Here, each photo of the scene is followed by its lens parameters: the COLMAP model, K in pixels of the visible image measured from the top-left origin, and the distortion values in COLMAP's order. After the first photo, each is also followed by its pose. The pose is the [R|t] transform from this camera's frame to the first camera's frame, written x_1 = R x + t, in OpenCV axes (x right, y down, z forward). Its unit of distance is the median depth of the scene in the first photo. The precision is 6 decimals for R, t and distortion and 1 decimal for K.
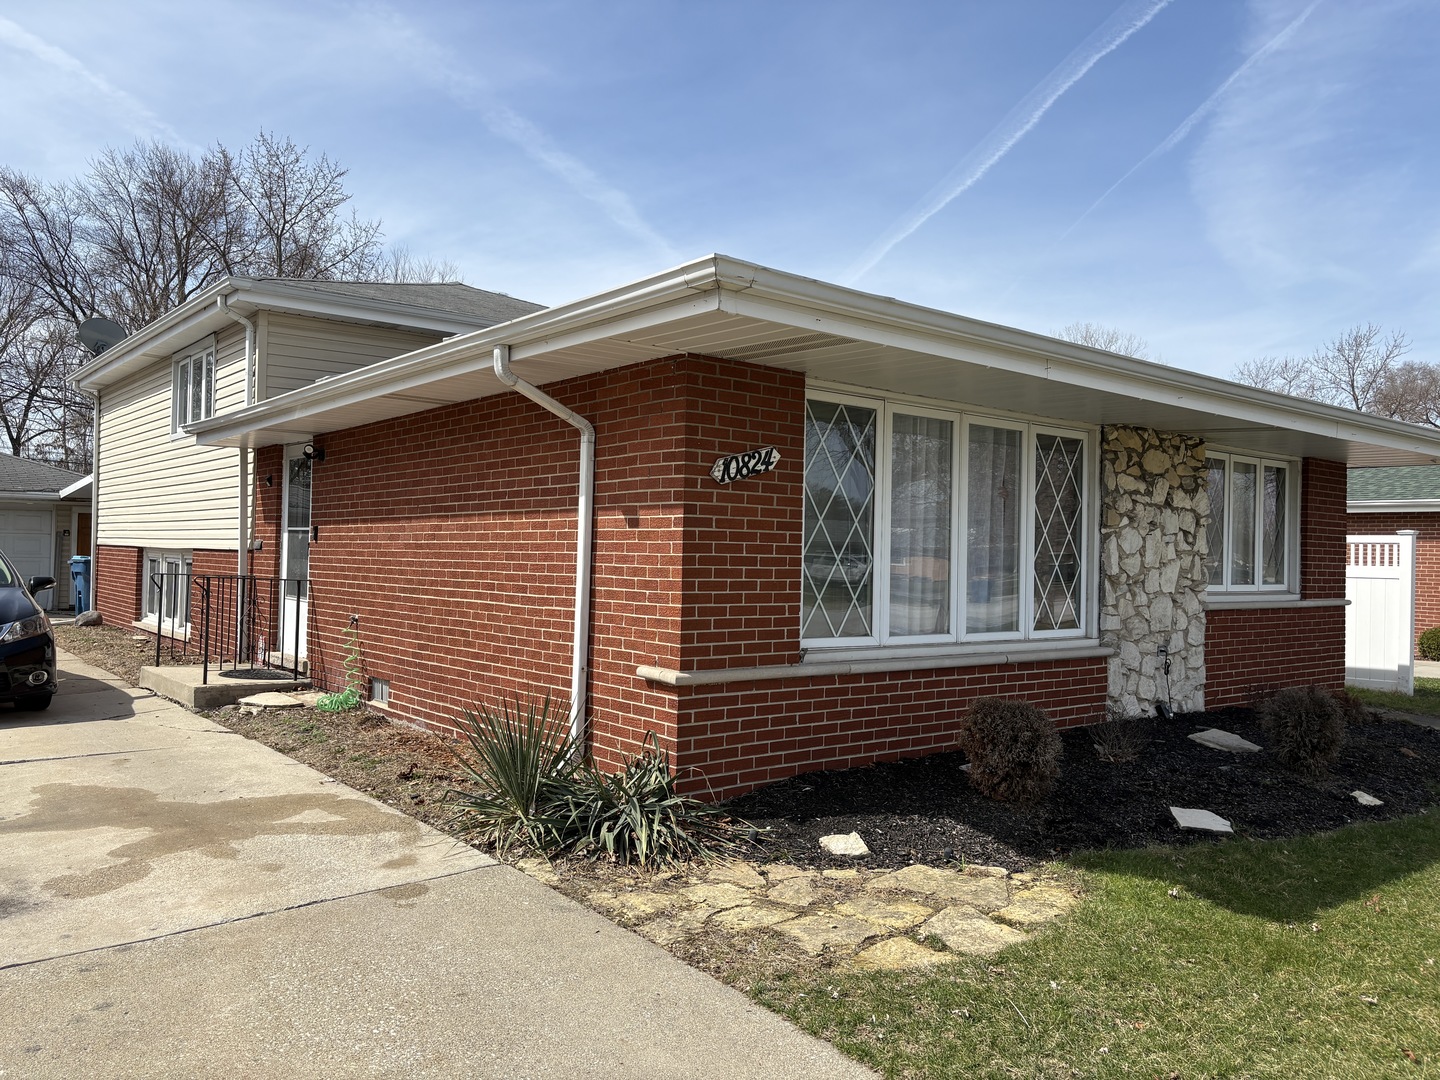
lens RADIAL K [[1102.8, 0, 720.0], [0, 1102.8, 540.0], [0, 0, 1]] dist [0.040092, -0.001450]
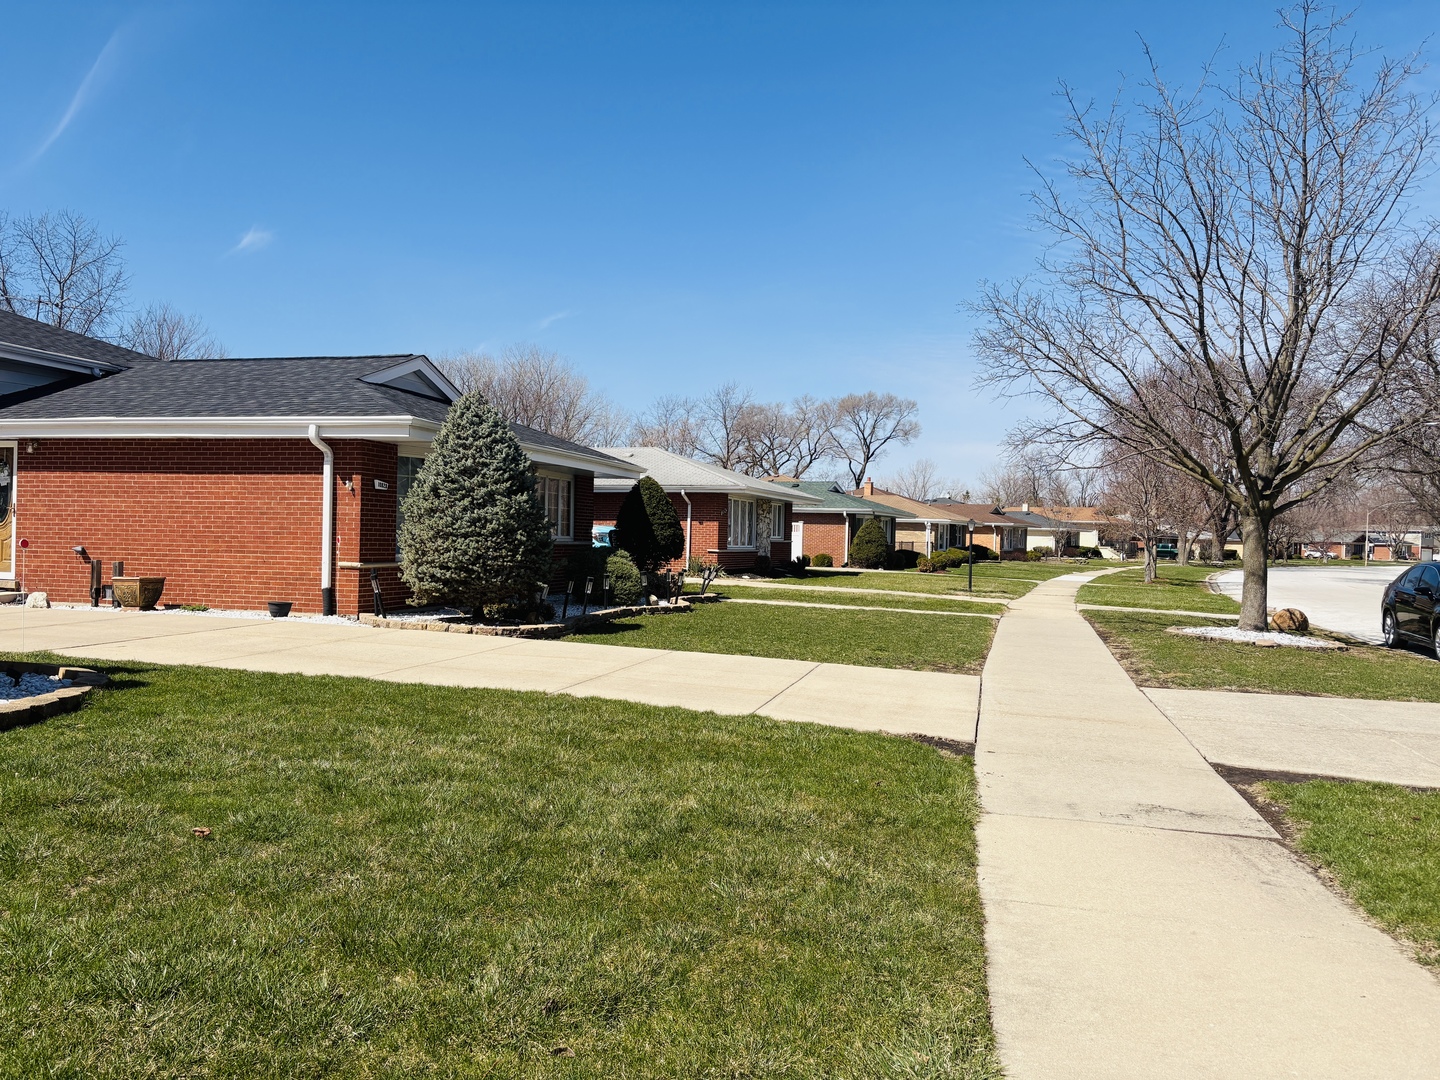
lens RADIAL K [[1102.8, 0, 720.0], [0, 1102.8, 540.0], [0, 0, 1]] dist [0.040092, -0.001450]
pose [[0.851456, -0.000798, 0.524425, -1.977930], [-0.014974, 0.999554, 0.025833, -0.049621], [-0.524212, -0.029848, 0.851065, -2.510617]]
